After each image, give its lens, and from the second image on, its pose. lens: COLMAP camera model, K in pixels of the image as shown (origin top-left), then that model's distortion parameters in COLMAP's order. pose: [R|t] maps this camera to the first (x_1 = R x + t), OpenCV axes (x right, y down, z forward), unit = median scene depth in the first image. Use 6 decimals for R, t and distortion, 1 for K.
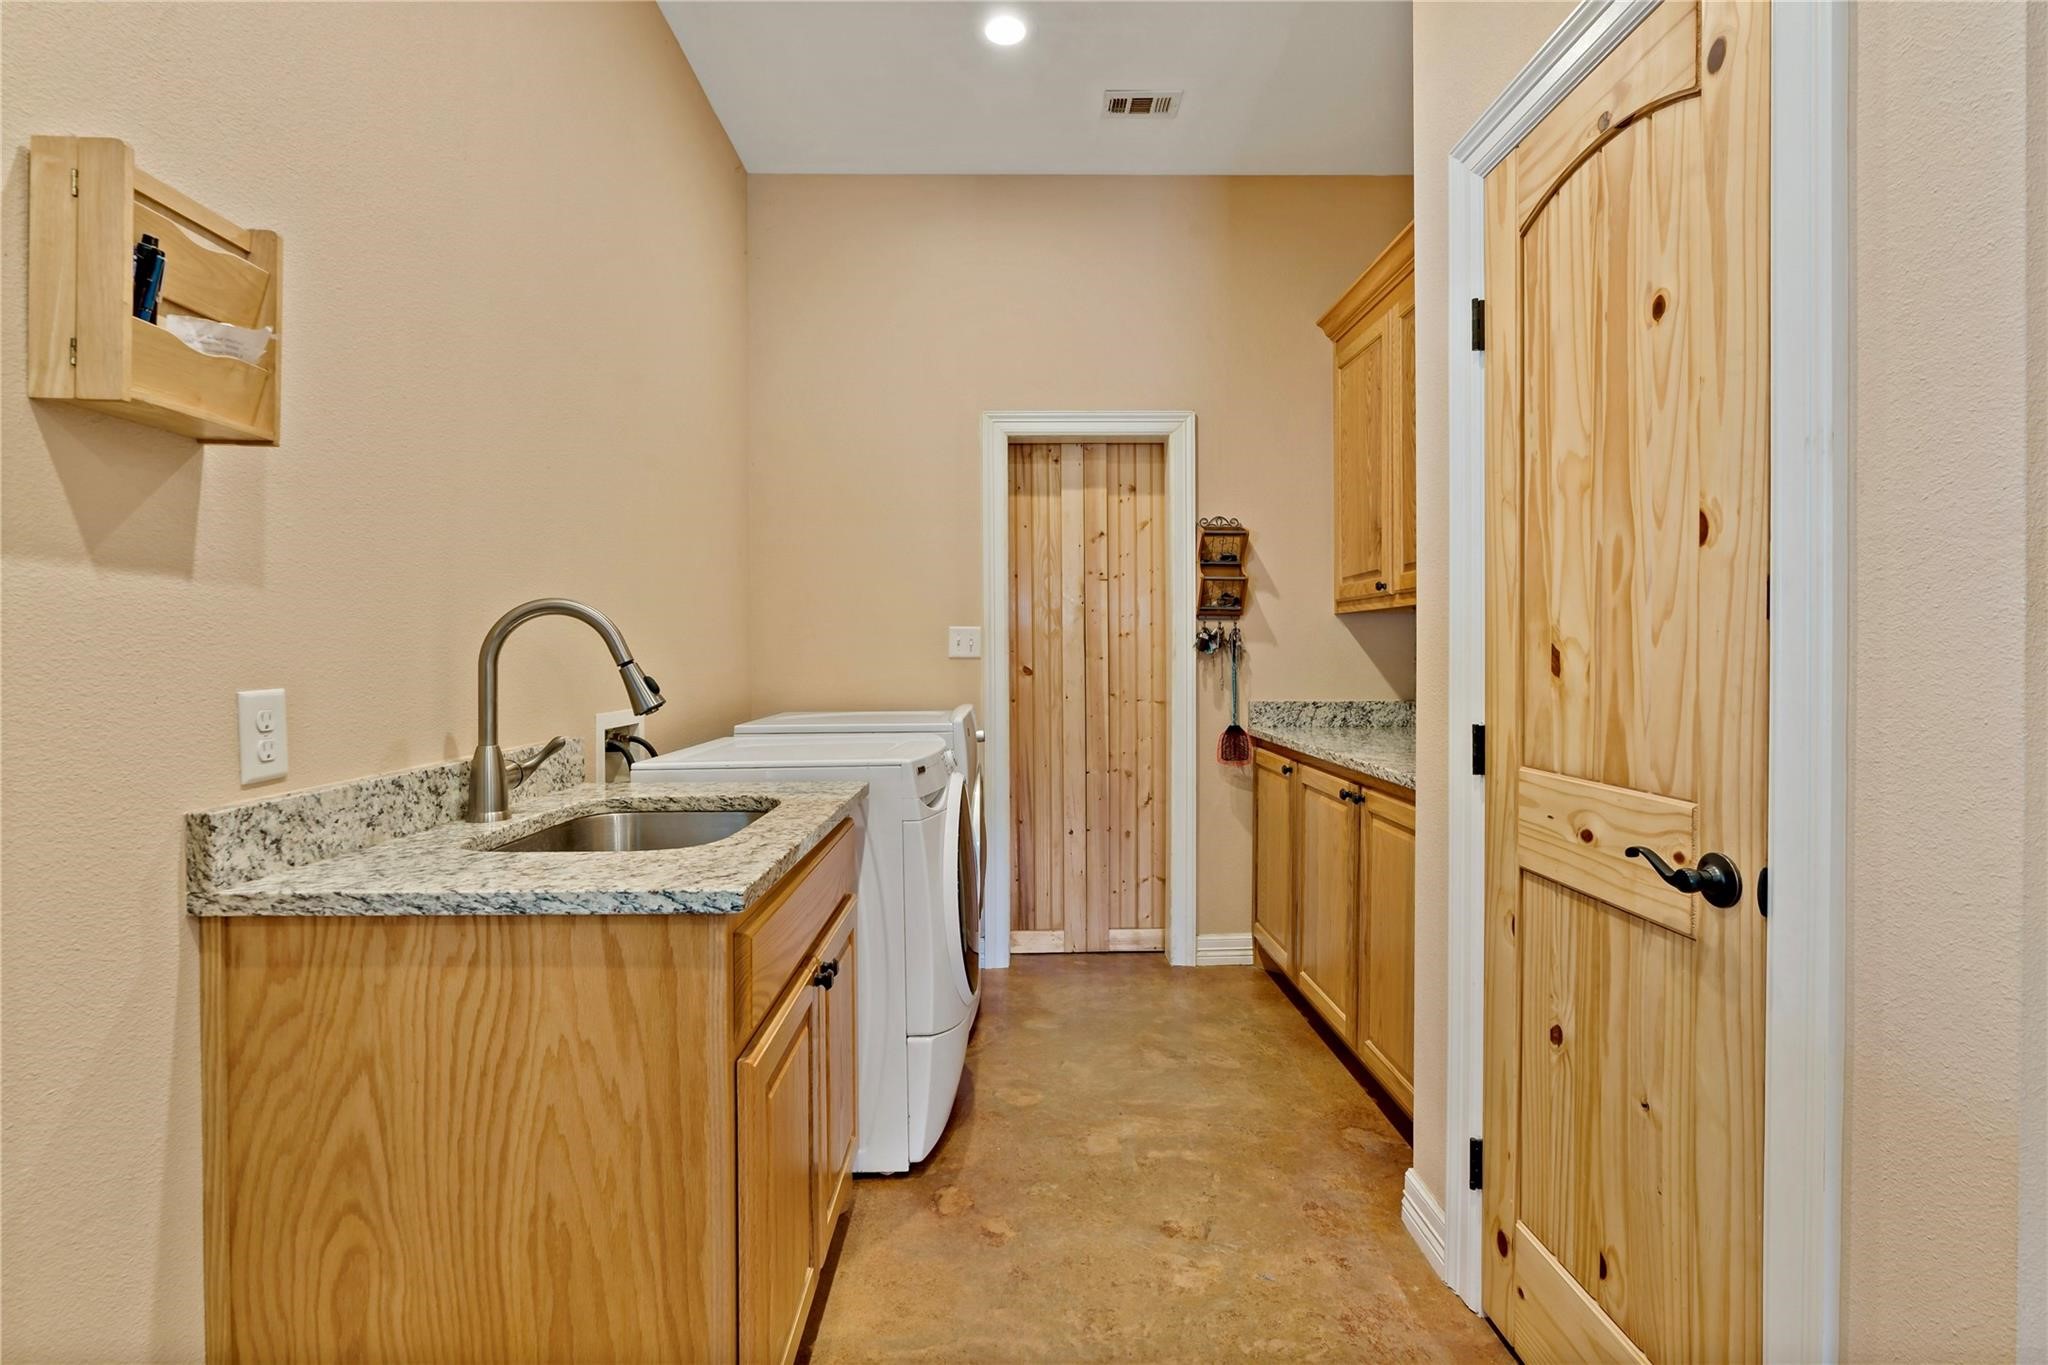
lens RADIAL K [[949.4, 0, 1027.4], [0, 949.4, 670.9], [0, 0, 1]] dist [-0.001187, 0.001147]
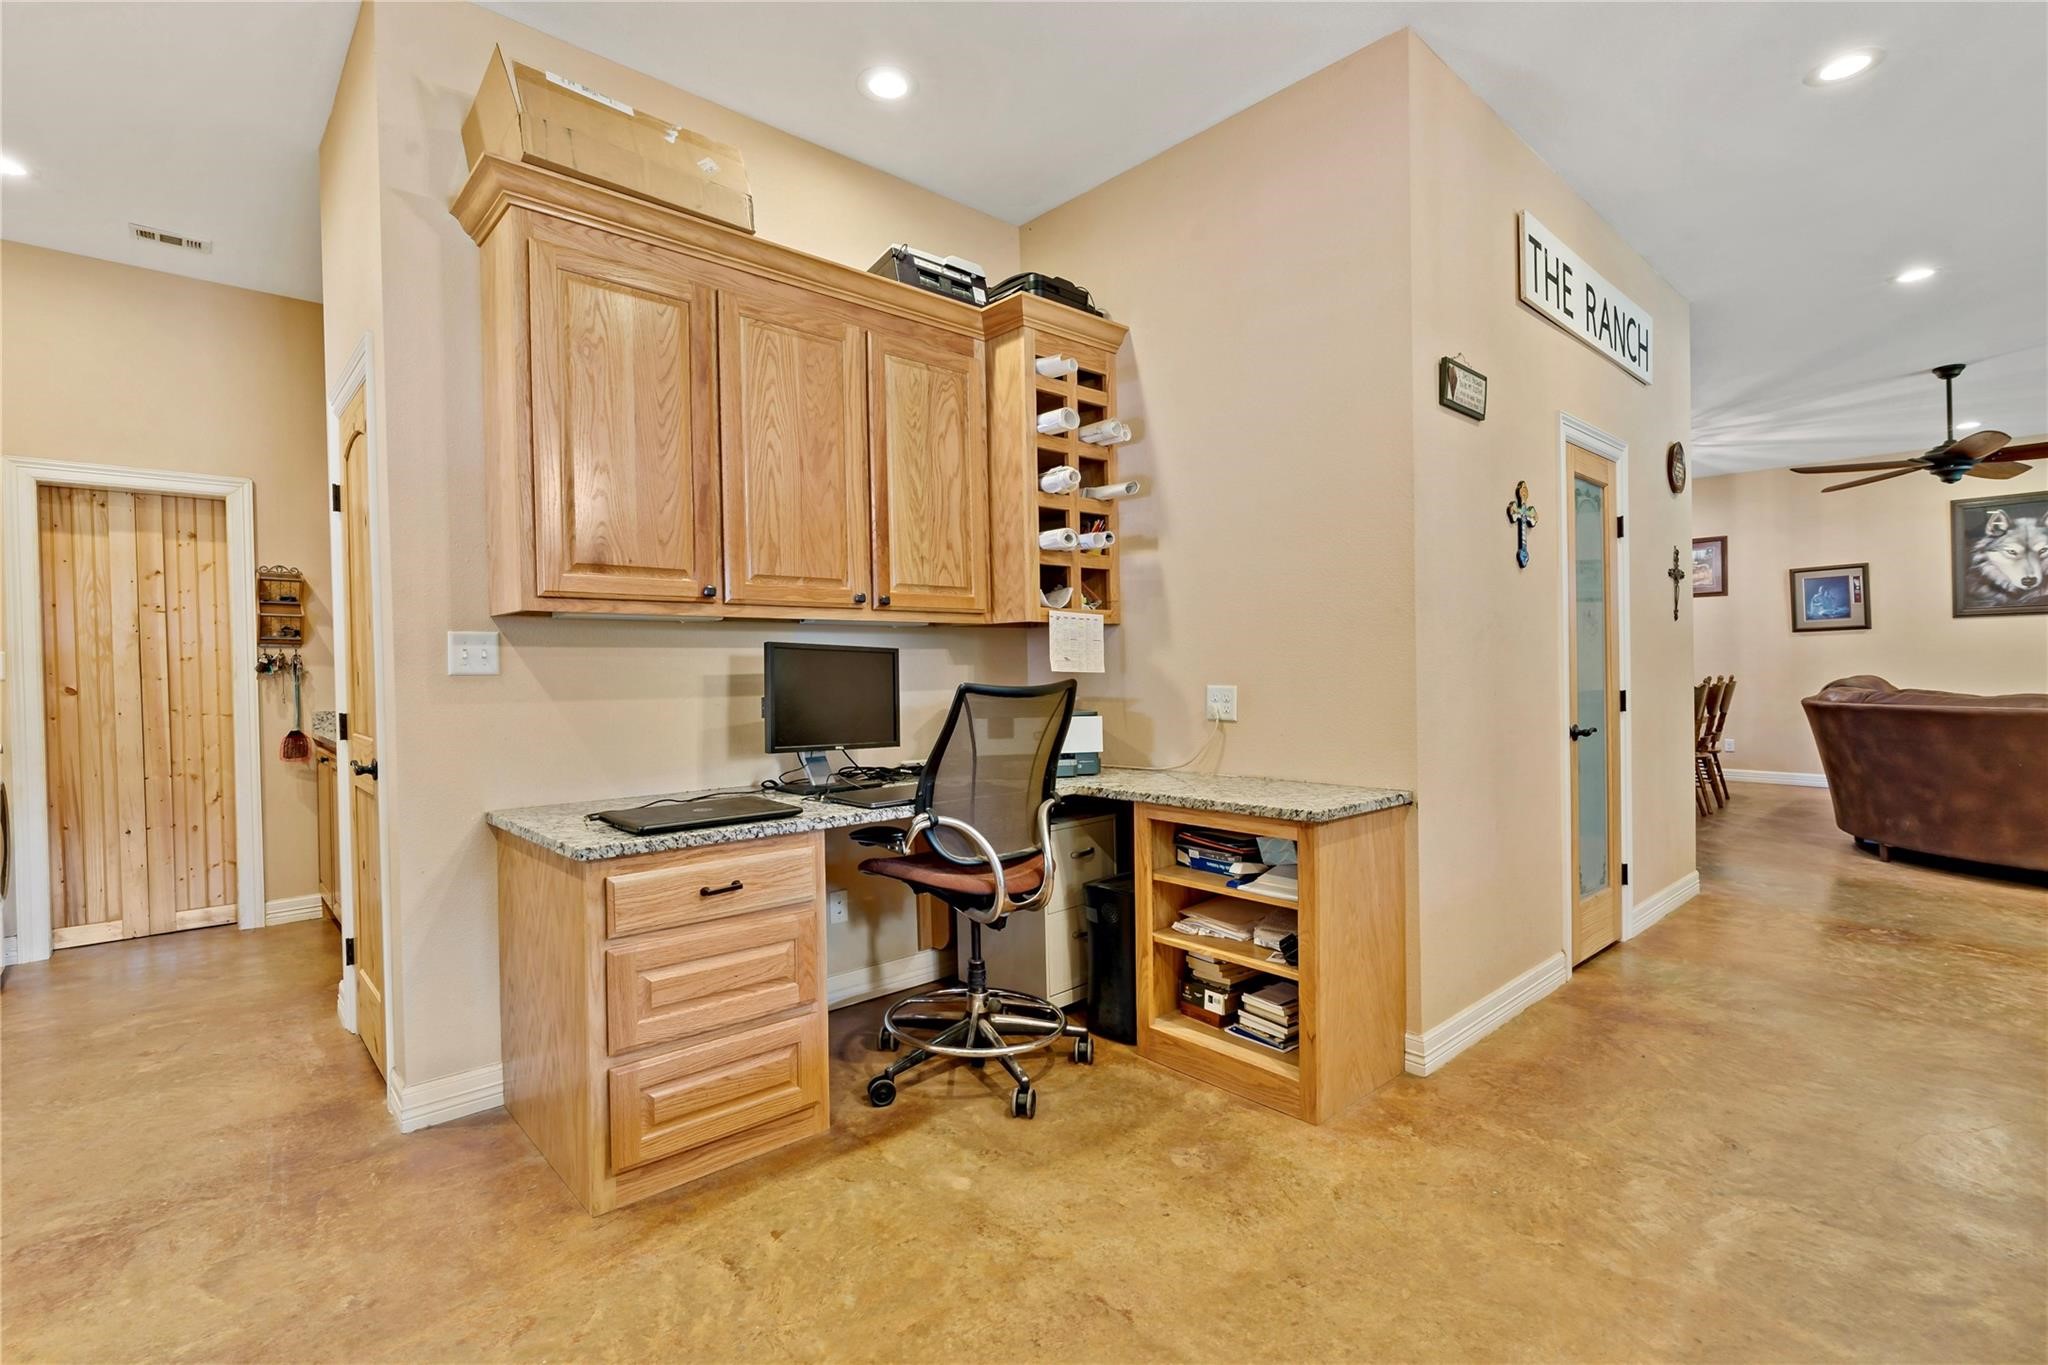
lens RADIAL K [[949.4, 0, 1022.2], [0, 949.4, 683.7], [0, 0, 1]] dist [-0.001187, 0.001147]
pose [[0.760674, -0.015340, 0.648953, 0.127905], [0.019364, 0.999812, 0.000936, 0.011817], [-0.648845, 0.011854, 0.760828, -0.575245]]
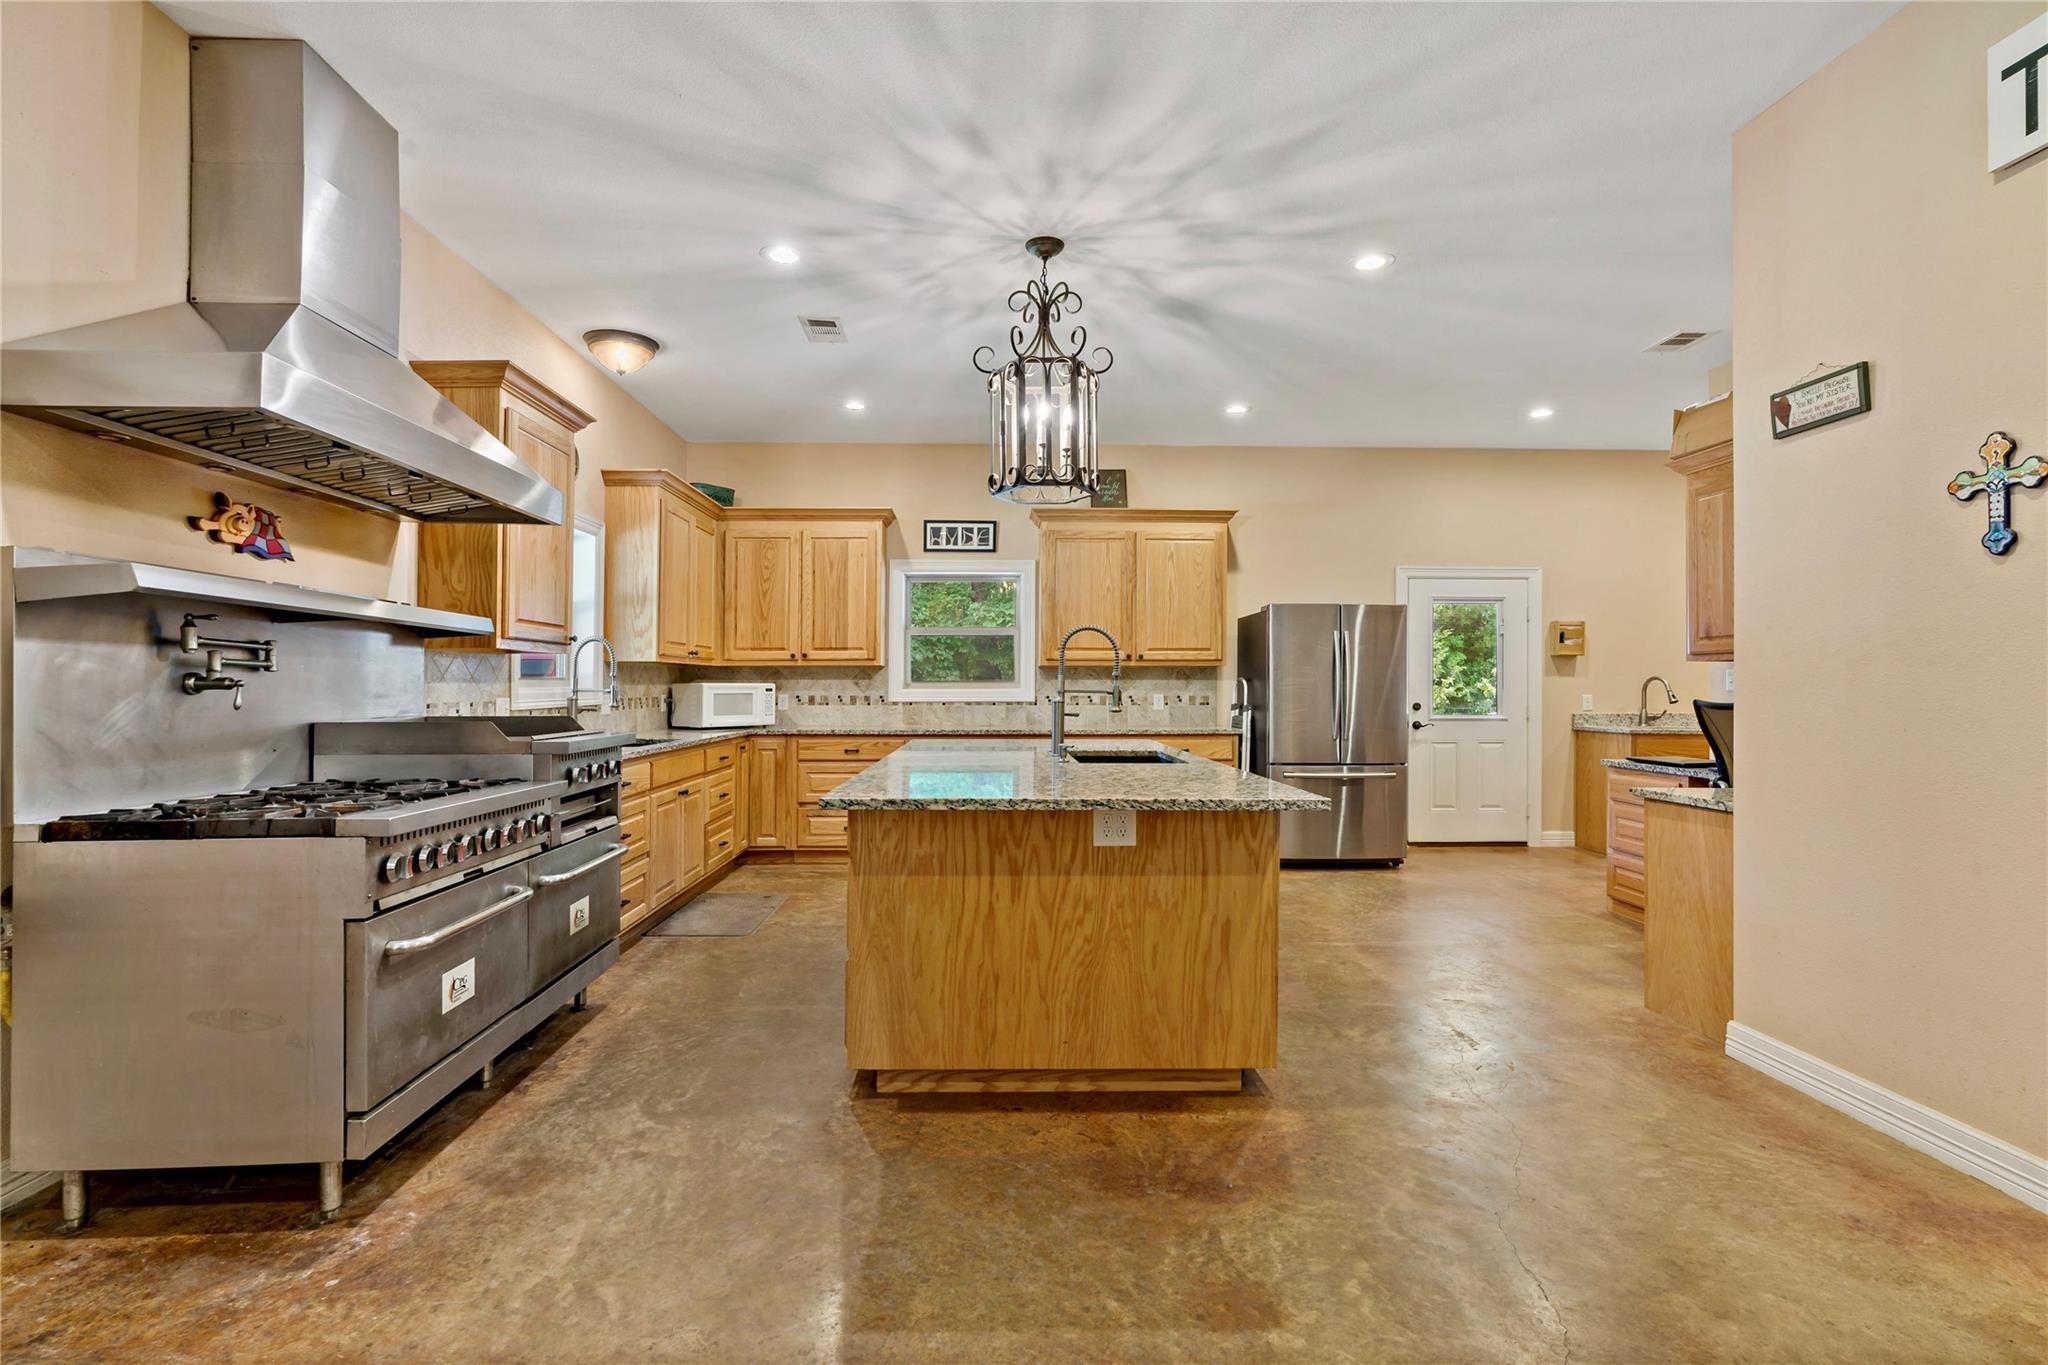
lens RADIAL K [[949.4, 0, 1022.9], [0, 949.4, 682.2], [0, 0, 1]] dist [-0.001187, 0.001147]
pose [[0.002101, -0.002148, -0.999995, 1.702364], [-0.024875, 0.999688, -0.002200, 0.014278], [0.999688, 0.024880, 0.002047, -0.844557]]
